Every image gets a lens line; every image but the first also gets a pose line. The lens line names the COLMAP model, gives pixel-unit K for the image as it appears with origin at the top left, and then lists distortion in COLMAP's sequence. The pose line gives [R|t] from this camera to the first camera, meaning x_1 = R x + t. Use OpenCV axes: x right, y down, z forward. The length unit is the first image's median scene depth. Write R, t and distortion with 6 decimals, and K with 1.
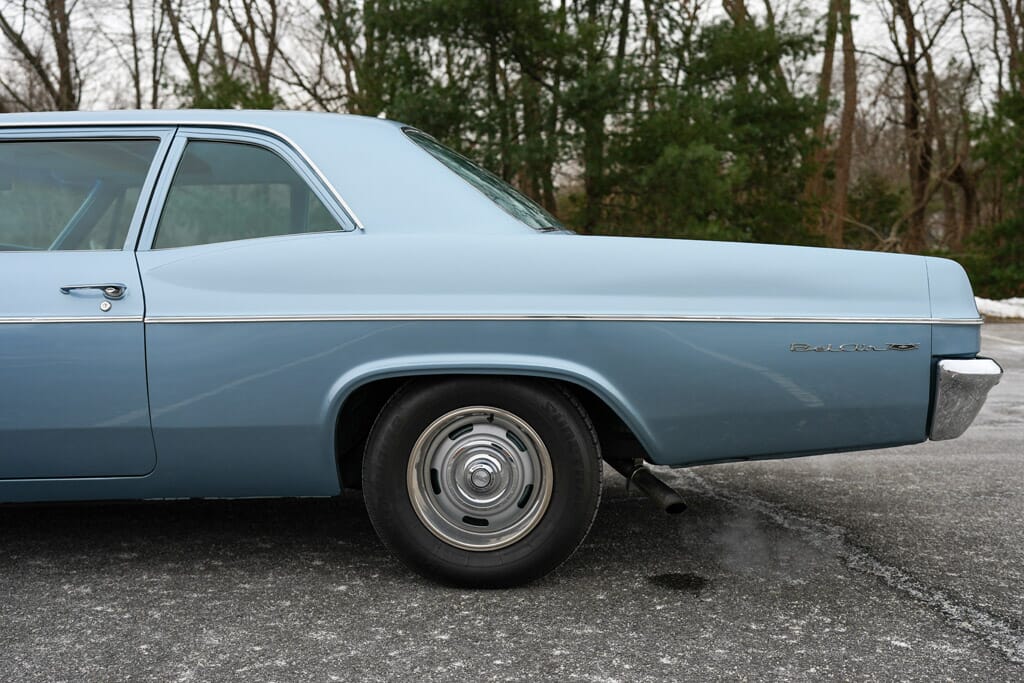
lens RADIAL K [[1357.0, 0, 512.0], [0, 1357.0, 341.5], [0, 0, 1]] dist [-0.016138, -0.039895]
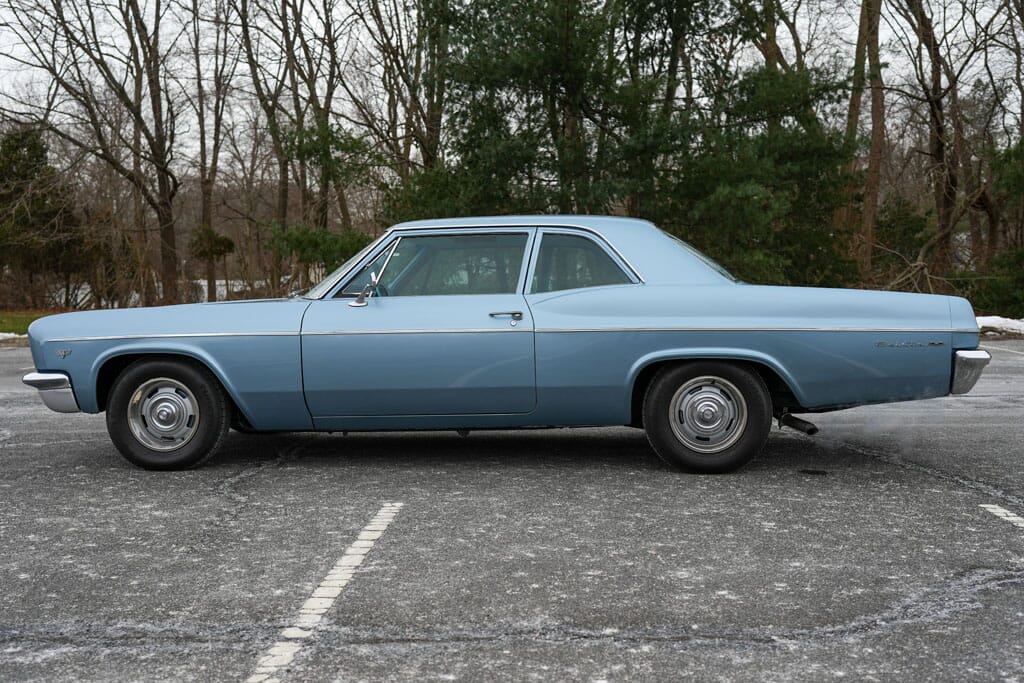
lens RADIAL K [[1390.7, 0, 425.6], [0, 1390.7, 341.3], [0, 0, 1]] dist [-0.029152, 0.063239]
pose [[0.997754, -0.002566, -0.066941, -0.081717], [0.001500, 0.999871, -0.015961, 0.008498], [0.066973, 0.015825, 0.997629, -0.272700]]
